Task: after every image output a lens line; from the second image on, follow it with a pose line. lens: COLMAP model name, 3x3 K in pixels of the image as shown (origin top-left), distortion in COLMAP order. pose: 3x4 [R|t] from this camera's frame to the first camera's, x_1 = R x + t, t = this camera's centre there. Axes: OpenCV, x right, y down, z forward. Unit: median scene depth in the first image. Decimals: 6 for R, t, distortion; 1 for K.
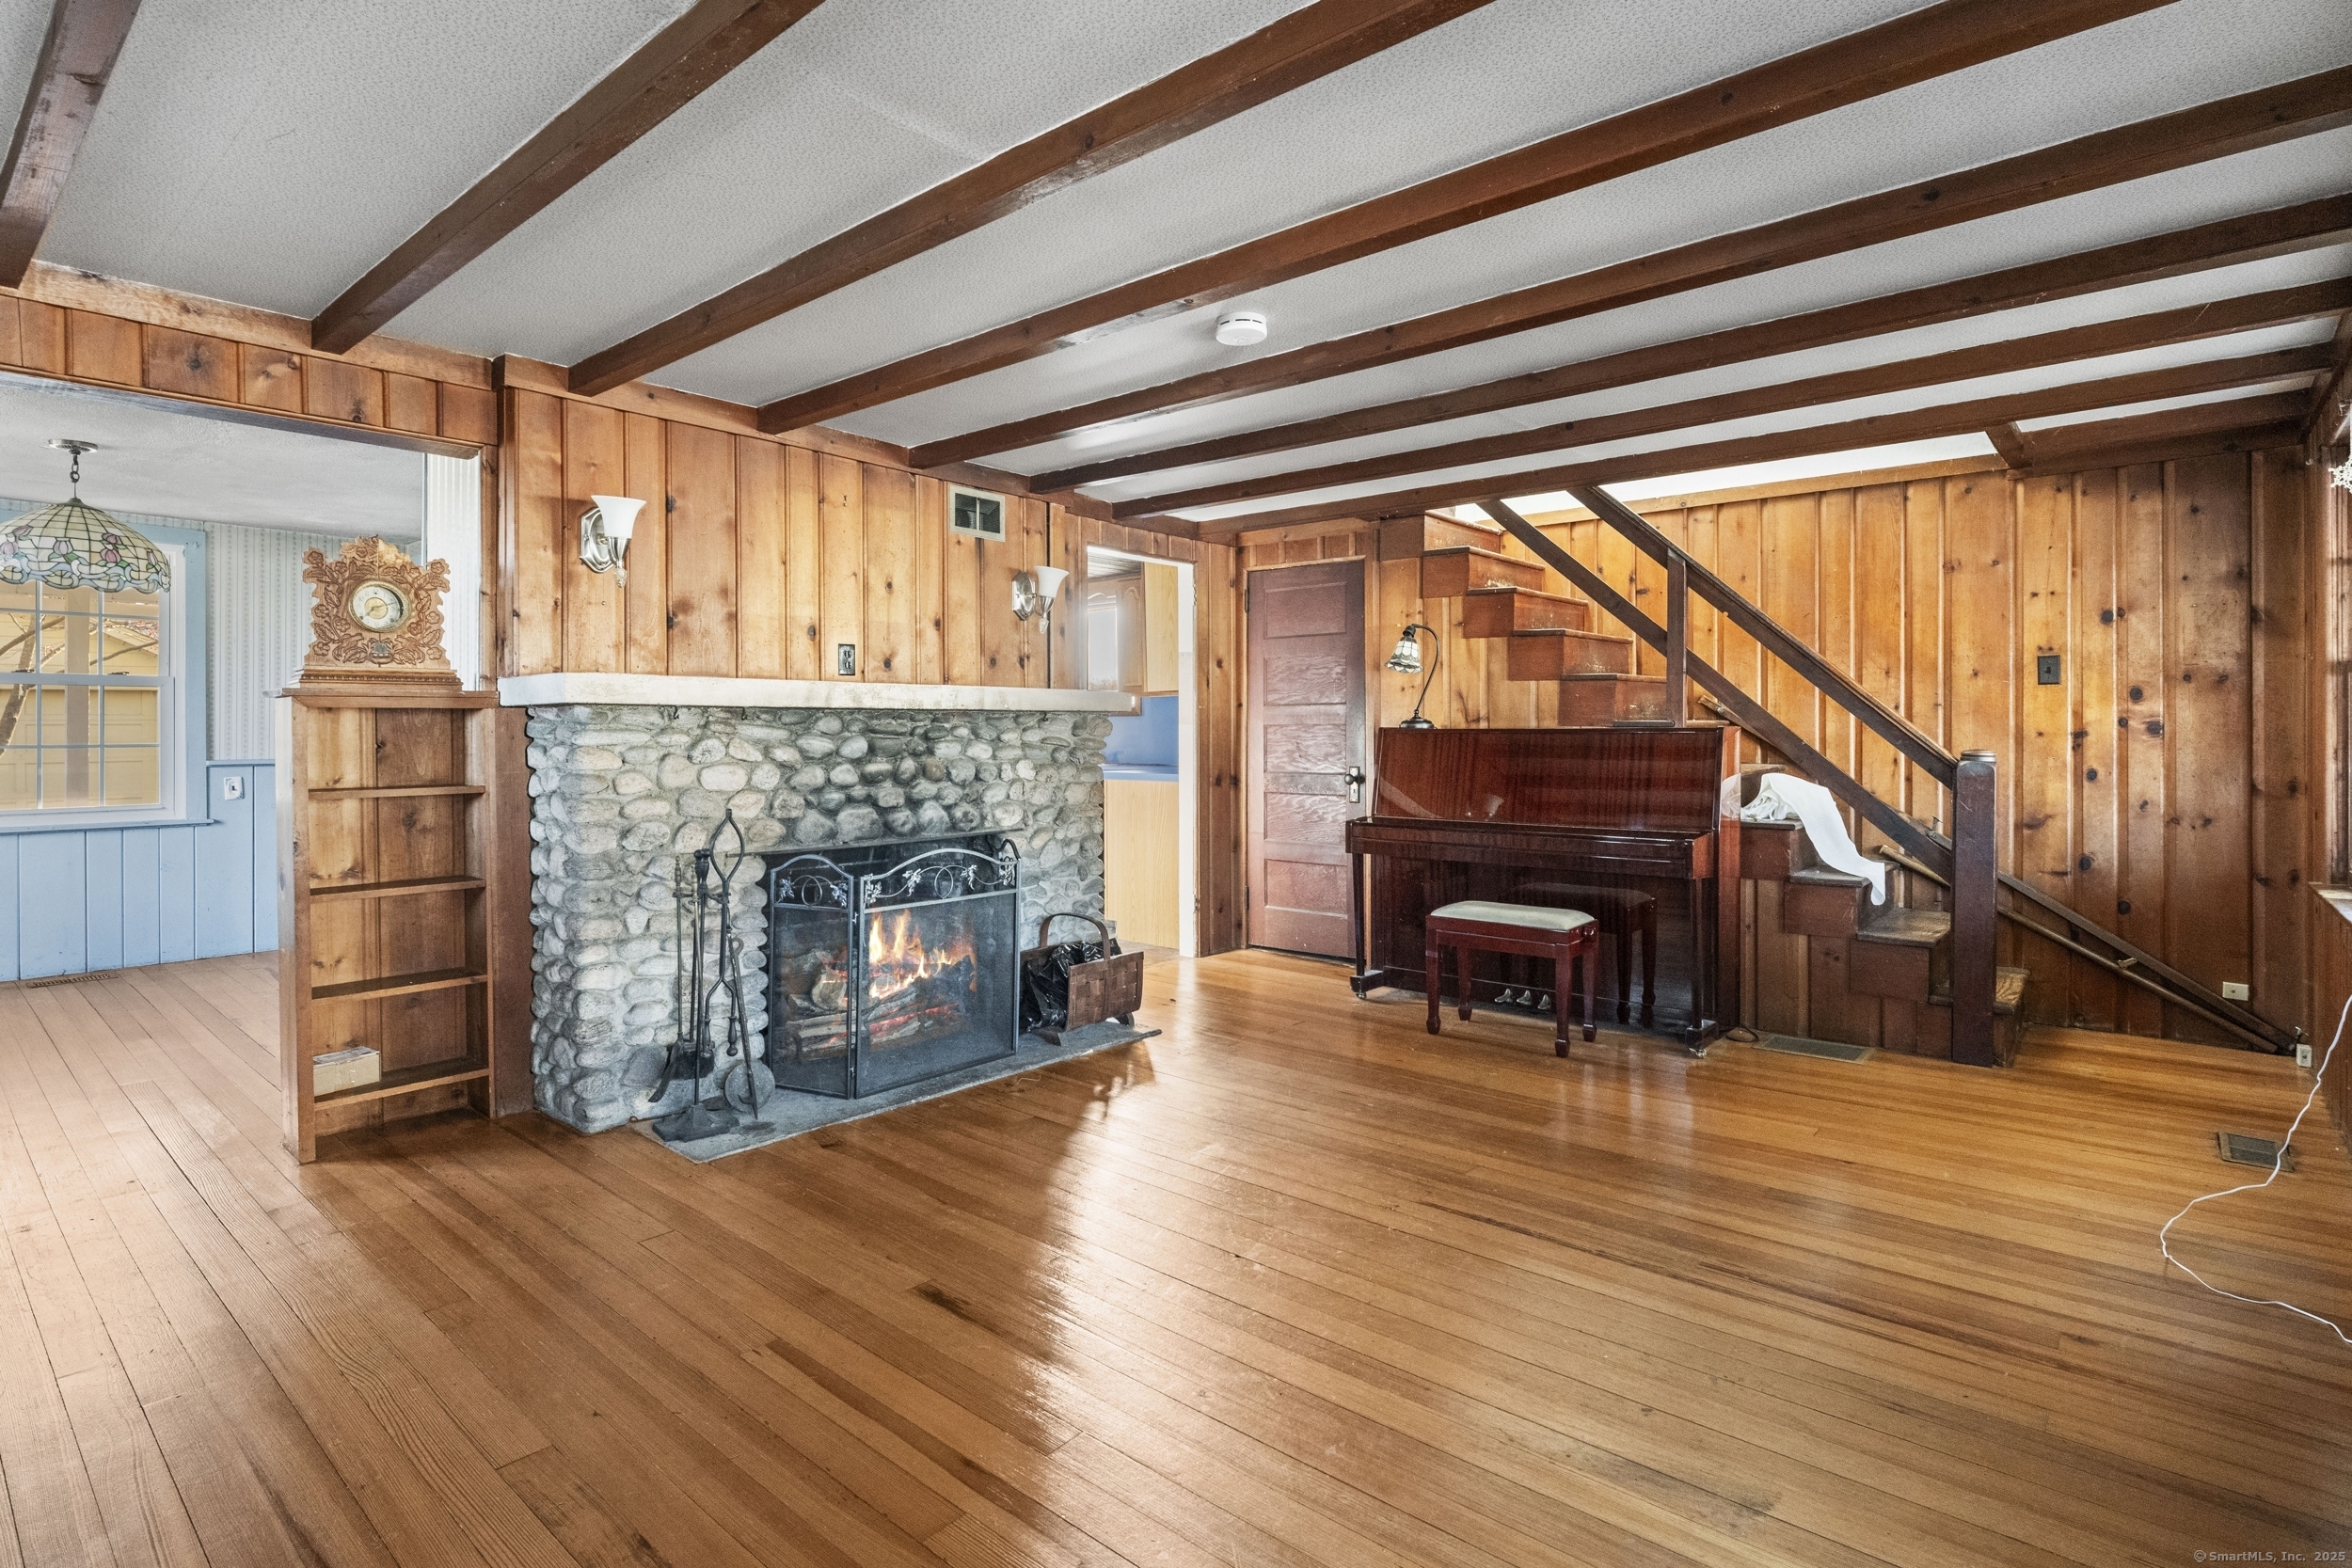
lens RADIAL K [[1156.8, 0, 1176.3], [0, 1156.8, 729.4], [0, 0, 1]] dist [-0.002249, -0.000053]
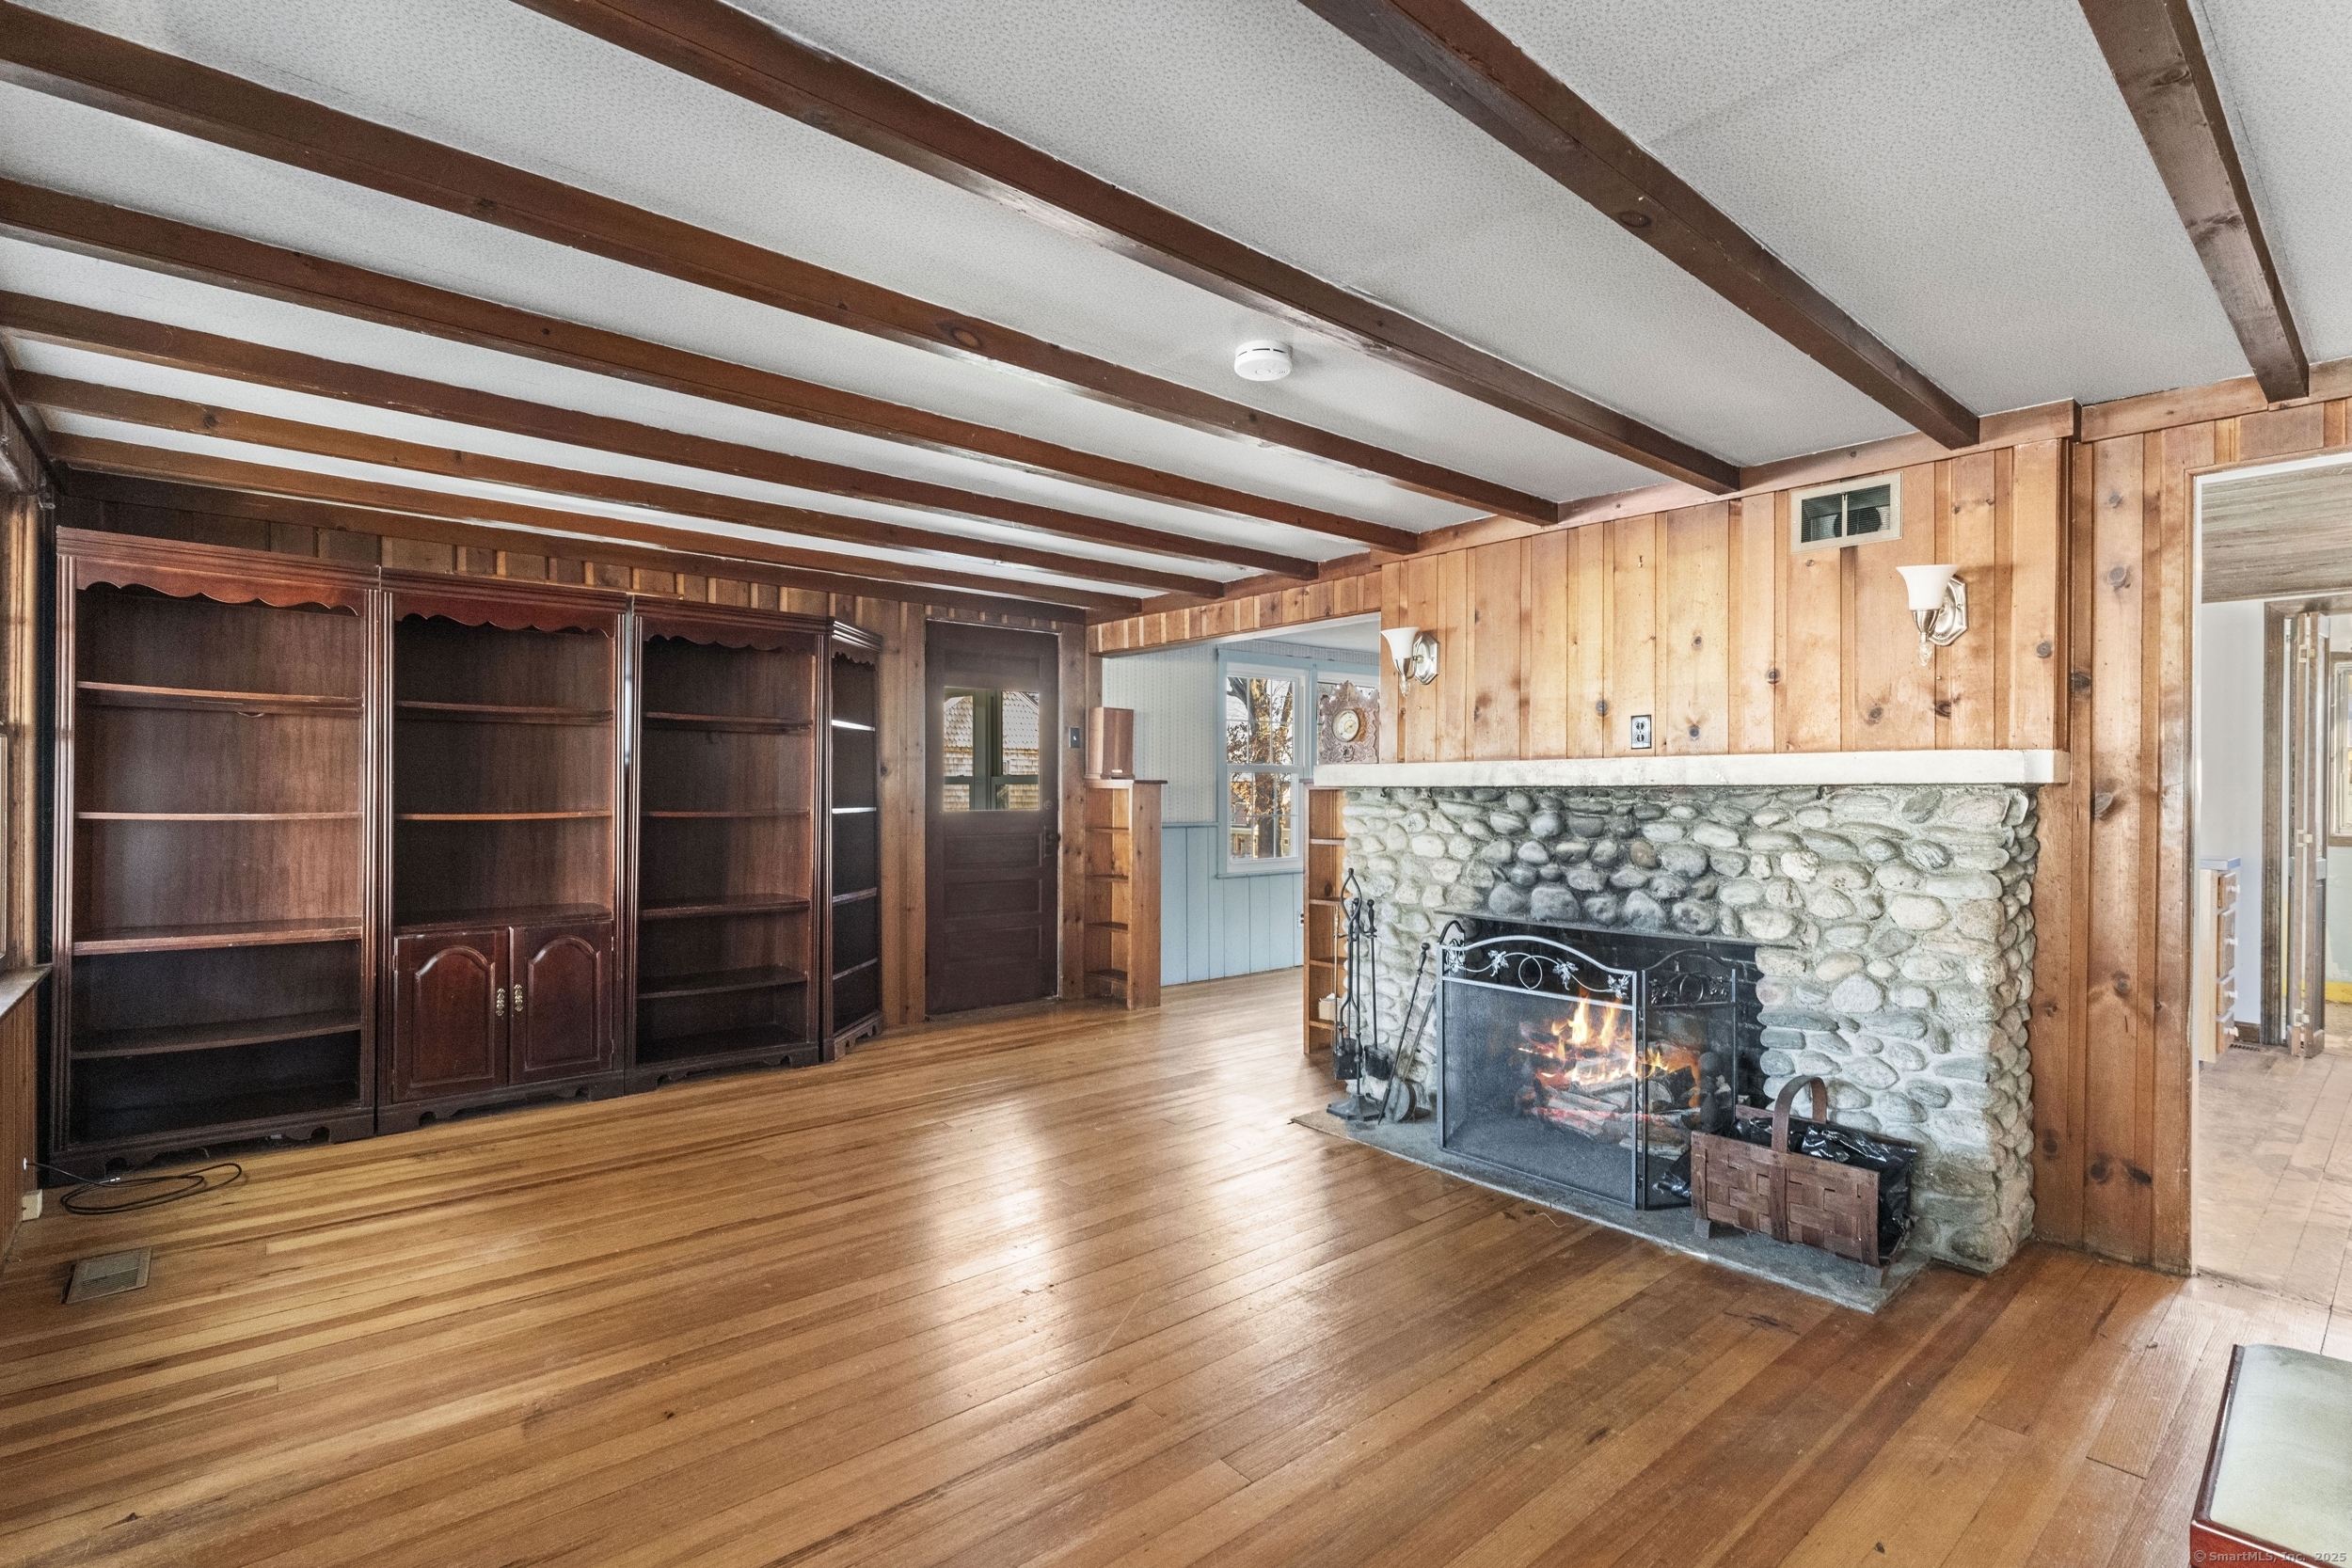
lens RADIAL K [[1089.7, 0, 1171.9], [0, 1089.7, 796.6], [0, 0, 1]] dist [0.000732, 0.000150]
pose [[-0.156046, 0.006511, -0.987728, 0.626834], [0.000116, 0.999978, 0.006574, -0.013749], [0.987750, 0.000912, -0.156044, 0.747660]]
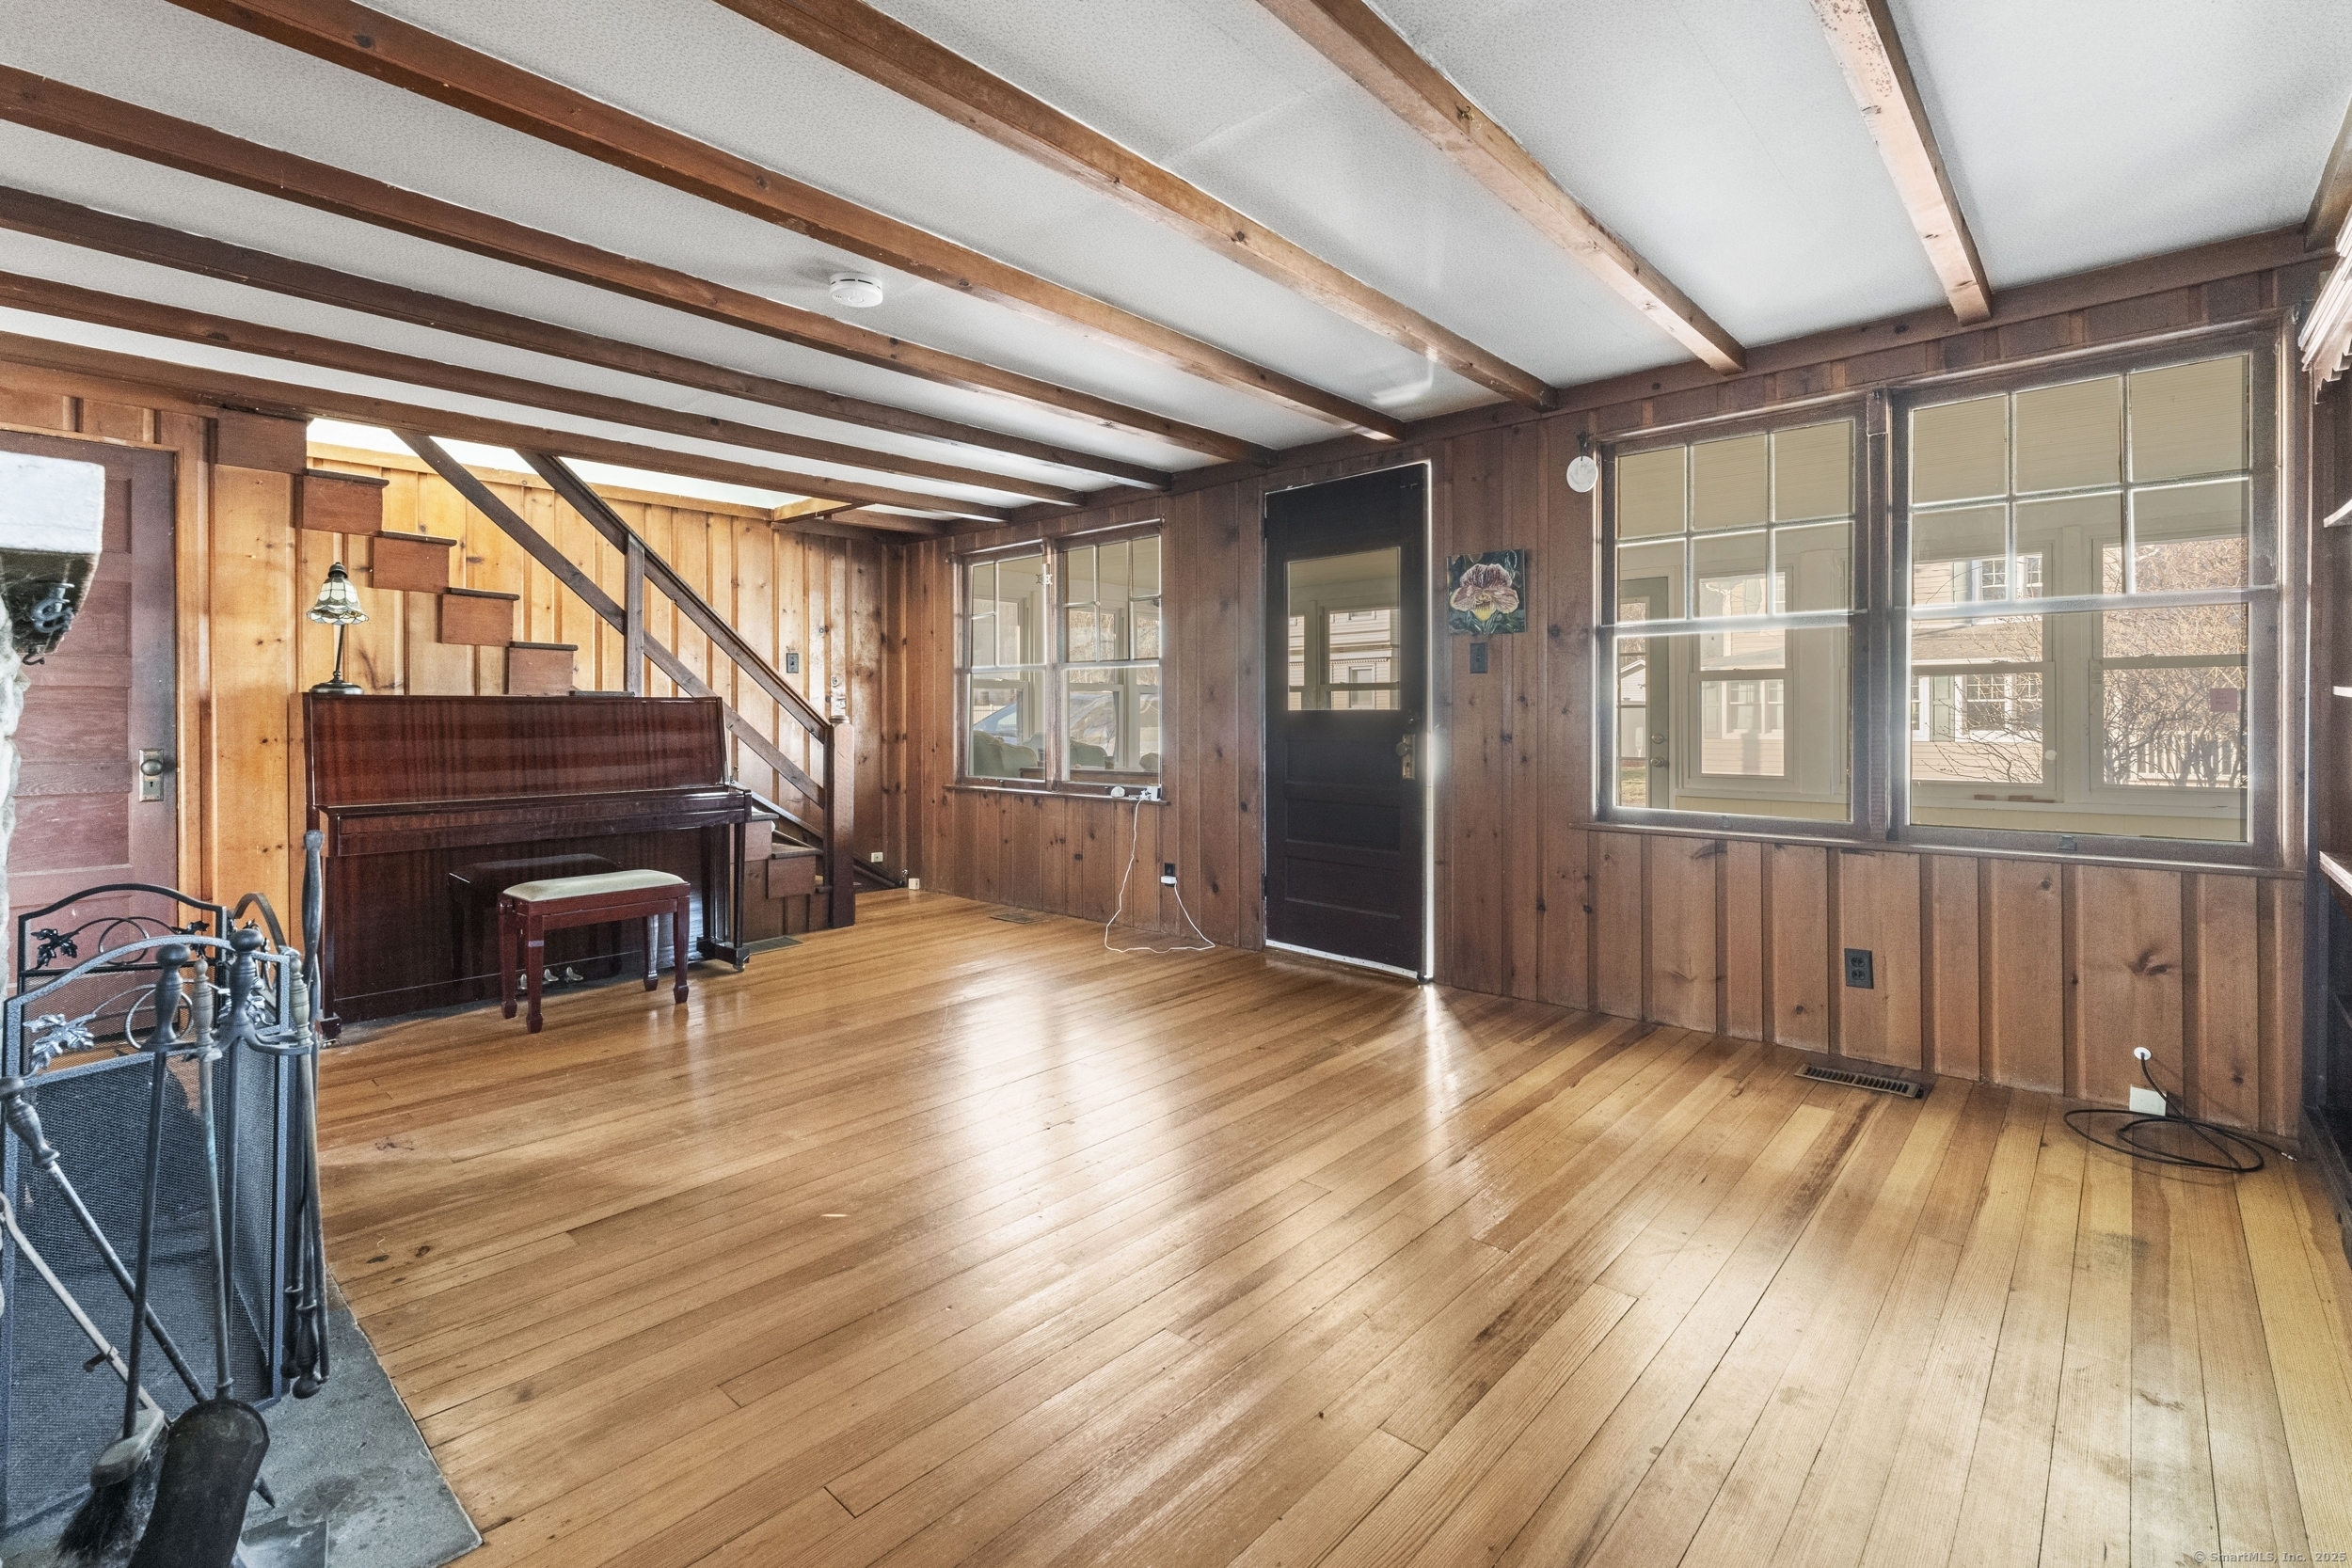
lens RADIAL K [[1046.1, 0, 1180.8], [0, 1046.1, 712.5], [0, 0, 1]] dist [-0.000461, -0.000067]
pose [[0.033319, 0.003360, 0.999439, -0.596736], [0.000876, 0.999994, -0.003391, 0.017604], [-0.999444, 0.000989, 0.033316, 0.484276]]
